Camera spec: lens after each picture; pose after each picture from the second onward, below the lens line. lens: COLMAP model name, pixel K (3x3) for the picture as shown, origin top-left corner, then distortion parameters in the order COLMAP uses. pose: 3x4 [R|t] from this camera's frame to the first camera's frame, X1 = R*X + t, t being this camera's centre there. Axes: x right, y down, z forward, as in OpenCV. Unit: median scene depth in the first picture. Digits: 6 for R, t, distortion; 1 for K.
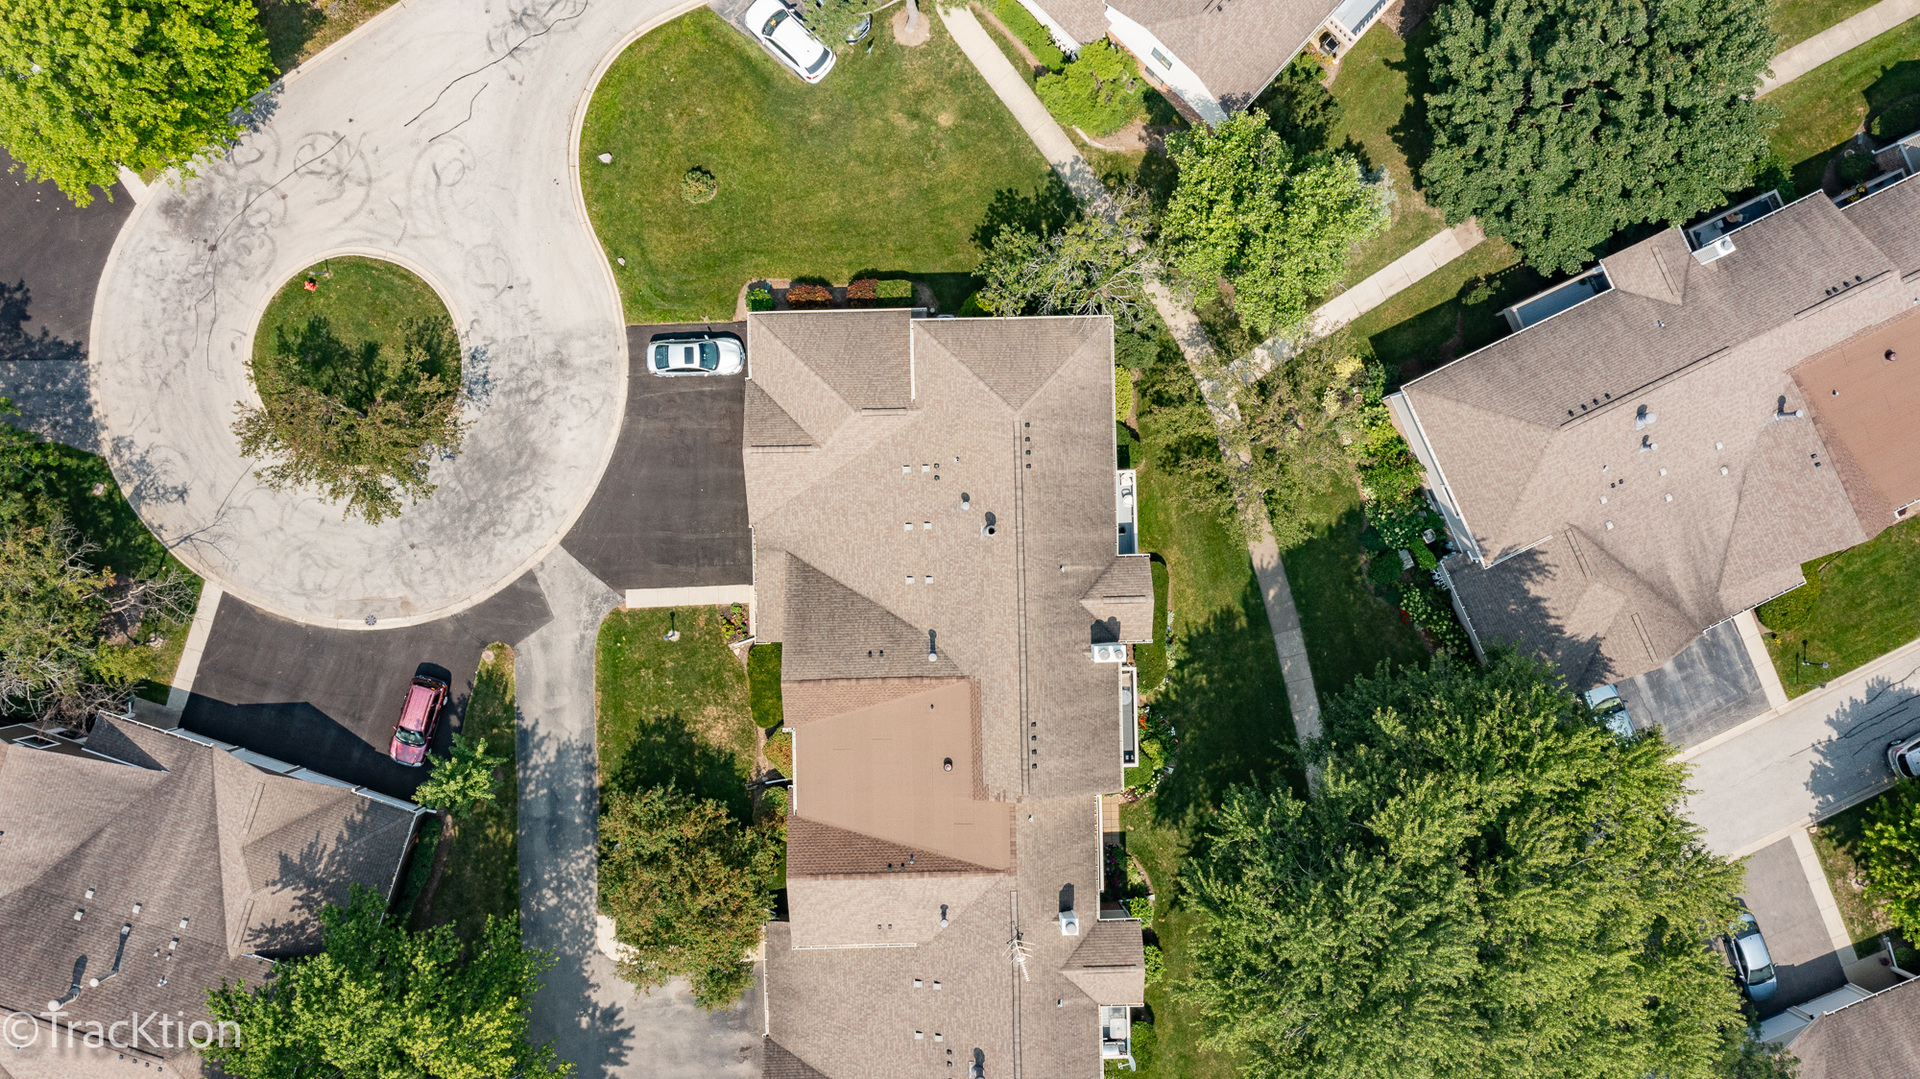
lens RADIAL K [[1499.6, 0, 959.8], [0, 1499.6, 539.6], [0, 0, 1]] dist [0.035137, -0.015061]
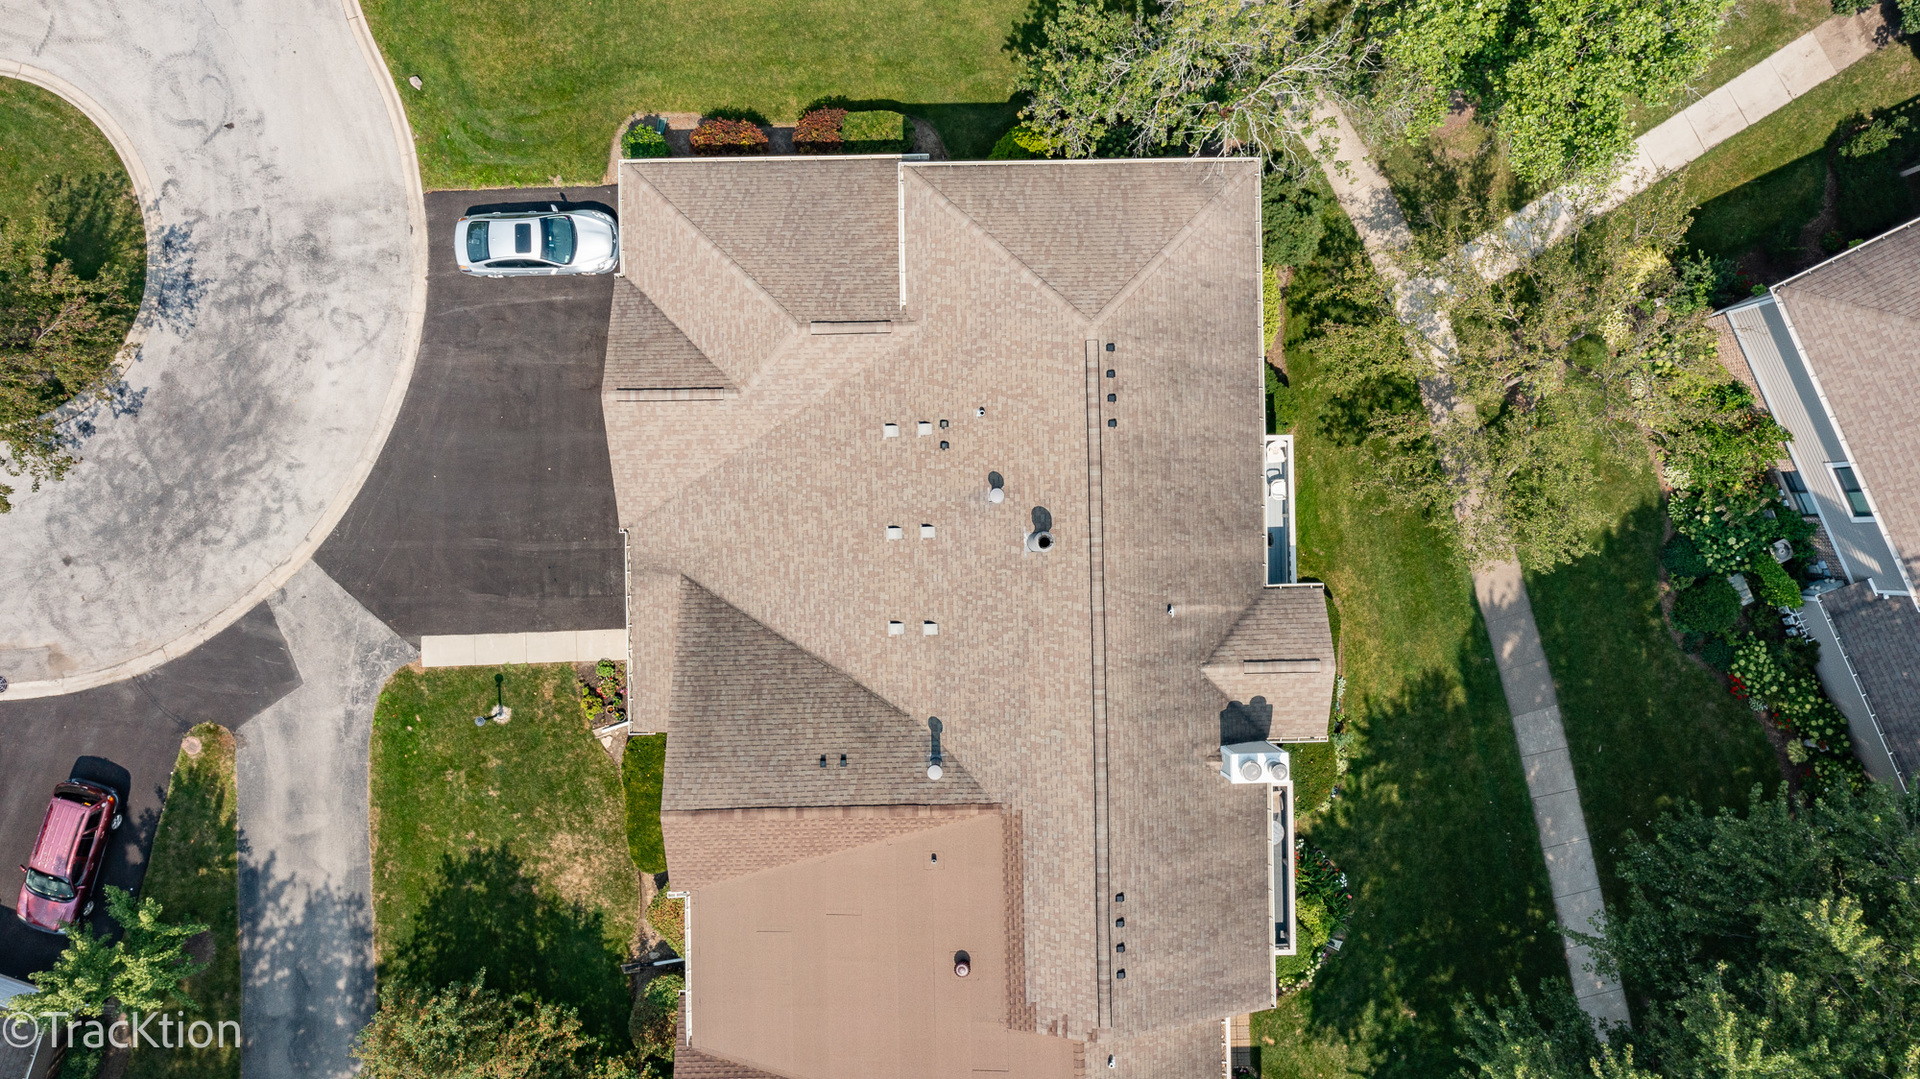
lens RADIAL K [[1499.6, 0, 963.9], [0, 1499.6, 559.6], [0, 0, 1]] dist [0.035137, -0.015061]
pose [[0.999958, 0.004441, -0.007970, -0.003152], [-0.004334, 0.999901, 0.013351, -0.005824], [0.008028, -0.013316, 0.999879, 0.409449]]
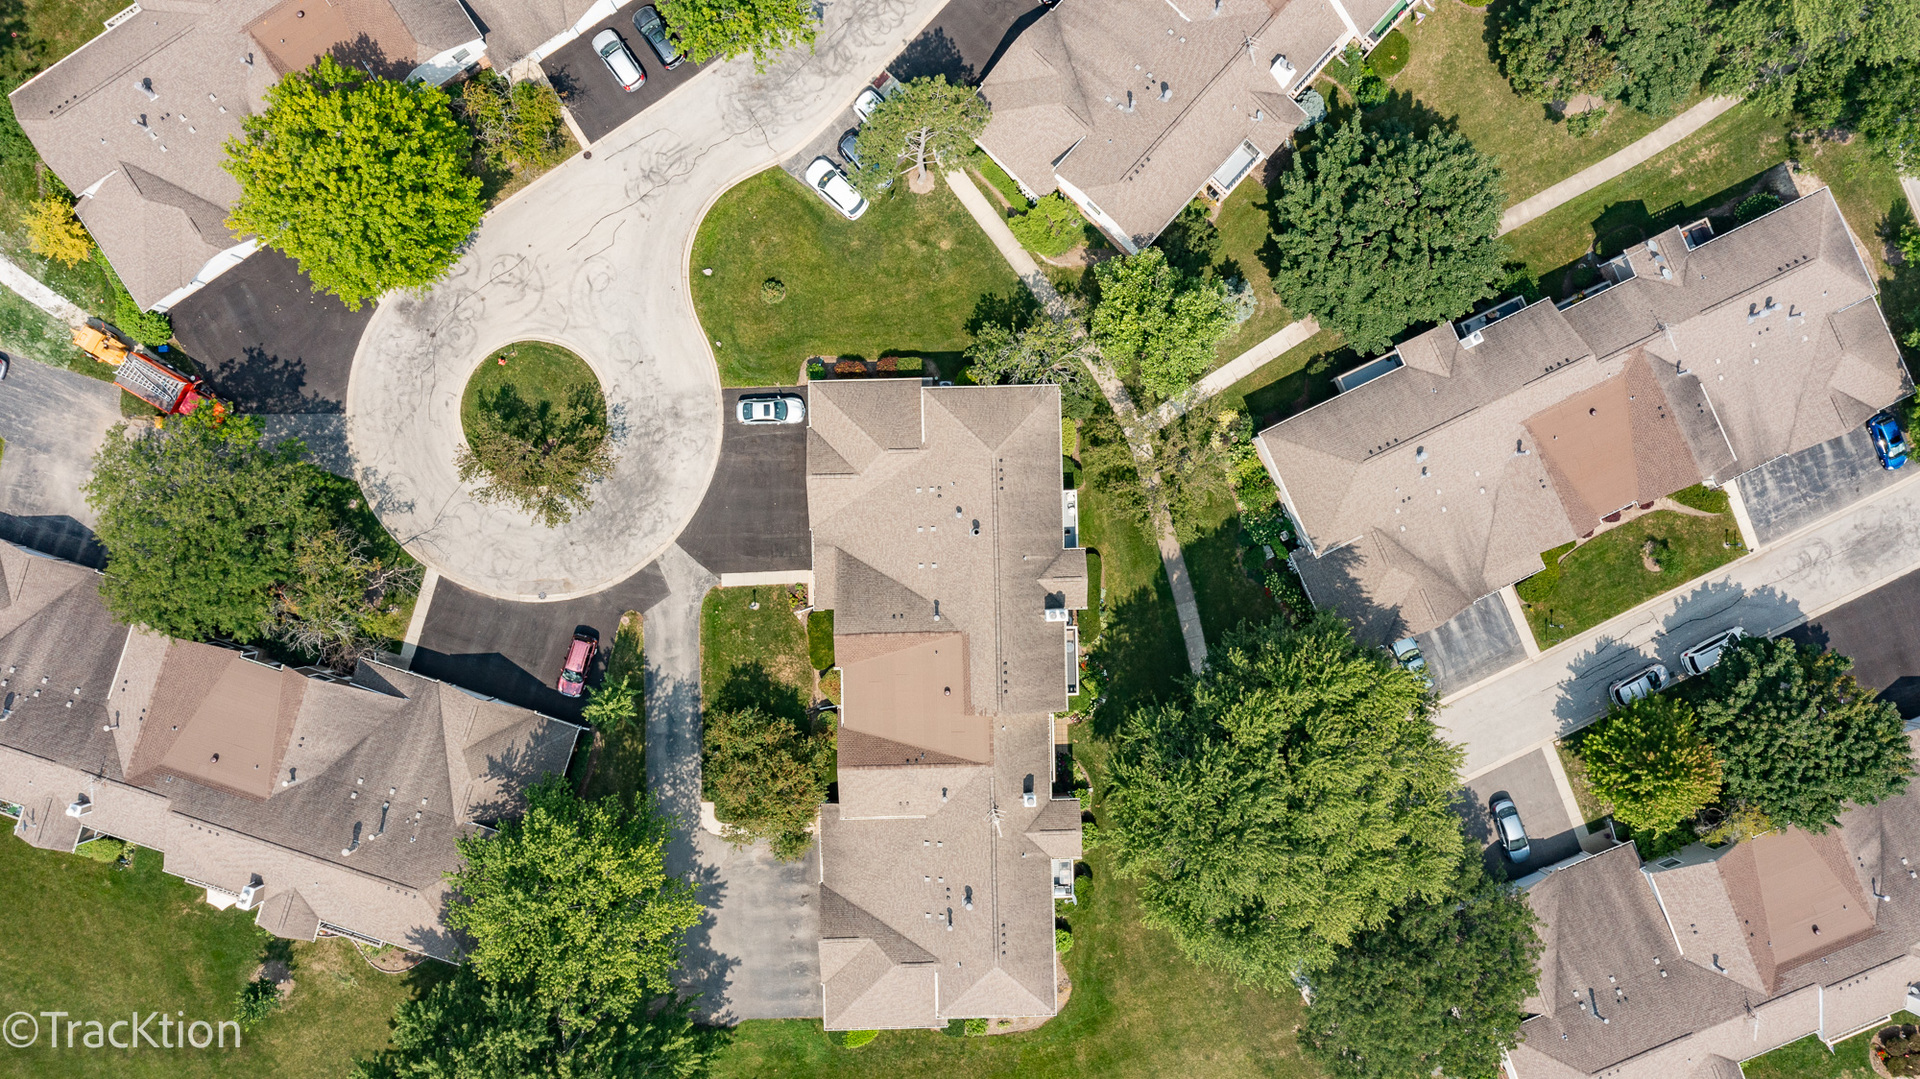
lens RADIAL K [[1499.6, 0, 957.0], [0, 1499.6, 522.3], [0, 0, 1]] dist [0.035137, -0.015061]
pose [[0.999994, -0.000607, -0.003470, 0.006298], [0.000558, 0.999900, -0.014114, 0.004655], [0.003479, 0.014112, 0.999894, -0.429392]]
